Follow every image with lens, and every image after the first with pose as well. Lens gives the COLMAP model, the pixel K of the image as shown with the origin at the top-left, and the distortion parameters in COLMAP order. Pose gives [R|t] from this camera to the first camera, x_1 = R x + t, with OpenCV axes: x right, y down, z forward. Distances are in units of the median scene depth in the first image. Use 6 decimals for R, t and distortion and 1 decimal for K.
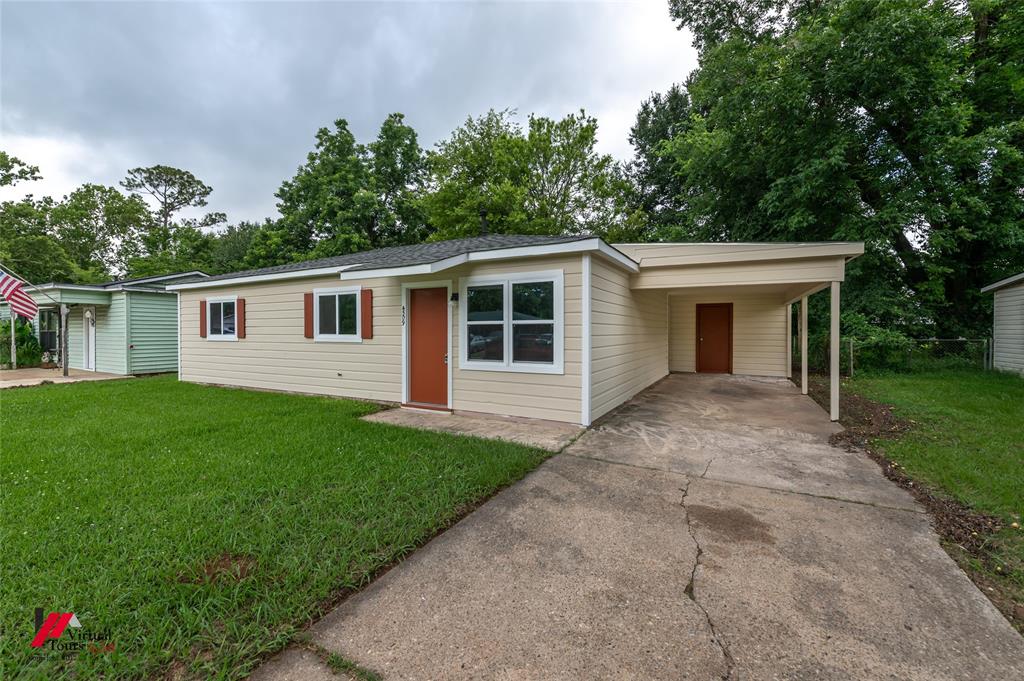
lens RADIAL K [[391.7, 0, 525.0], [0, 391.7, 335.2], [0, 0, 1]] dist [0.010366, -0.000508]
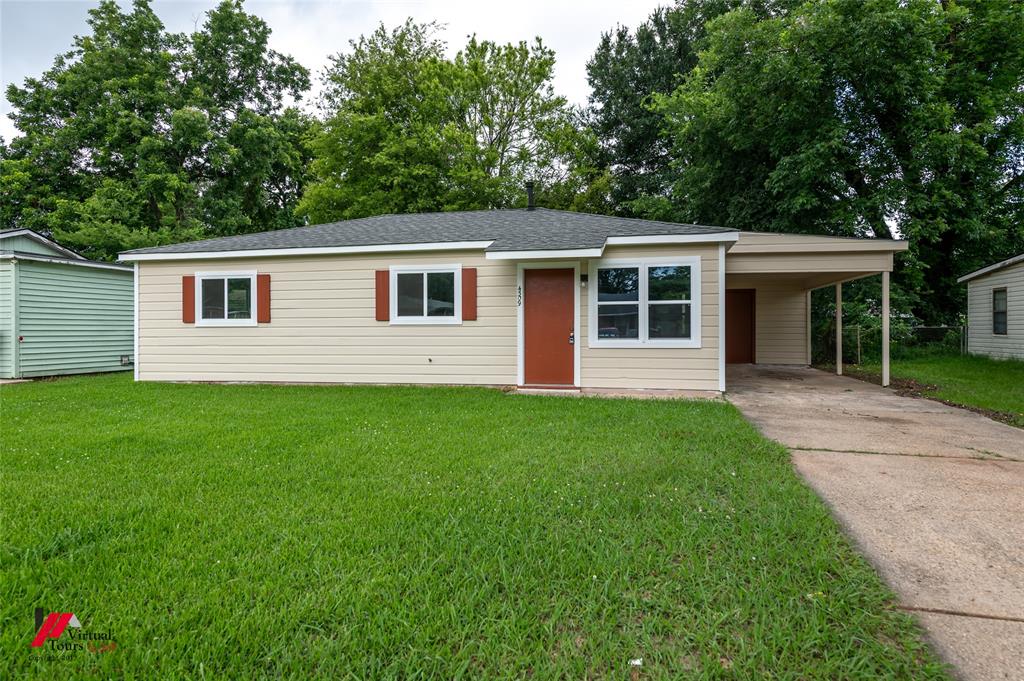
lens RADIAL K [[582.1, 0, 522.6], [0, 582.1, 333.5], [0, 0, 1]] dist [0.013934, -0.000539]
pose [[0.968434, -0.004554, 0.249227, -0.565050], [0.005119, 0.999986, -0.001618, 0.039289], [-0.249216, 0.002843, 0.968444, -0.351550]]
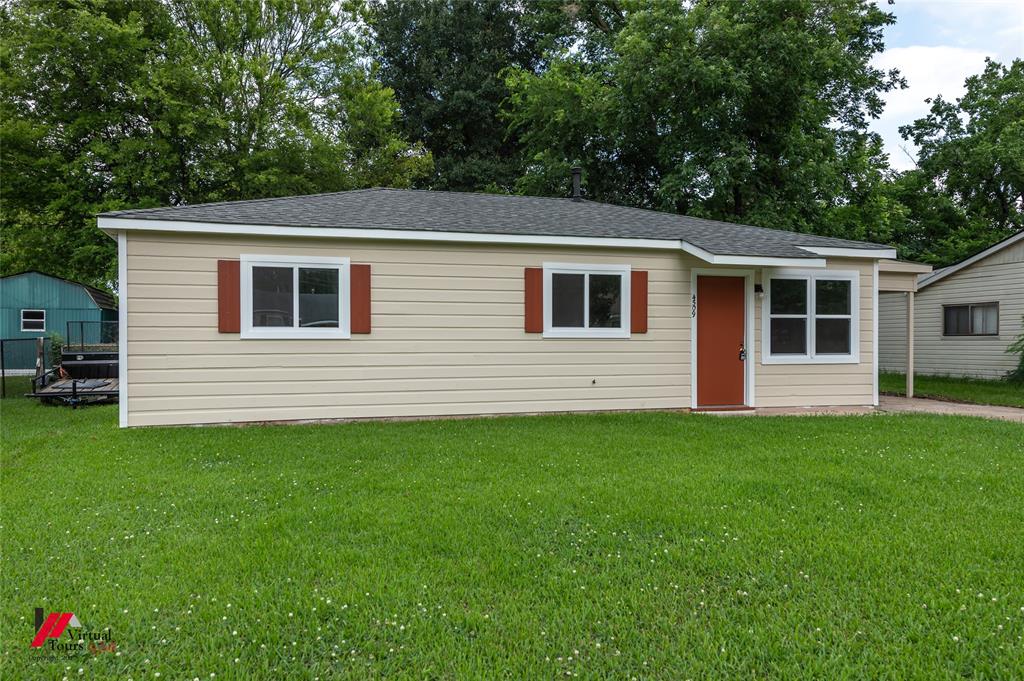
lens RADIAL K [[749.8, 0, 483.1], [0, 749.8, 344.5], [0, 0, 1]] dist [0.003879, 0.002865]
pose [[0.738946, -0.000357, 0.673765, -1.488080], [0.007372, 0.999944, -0.007556, 0.036951], [-0.673725, 0.010551, 0.738907, 0.084413]]
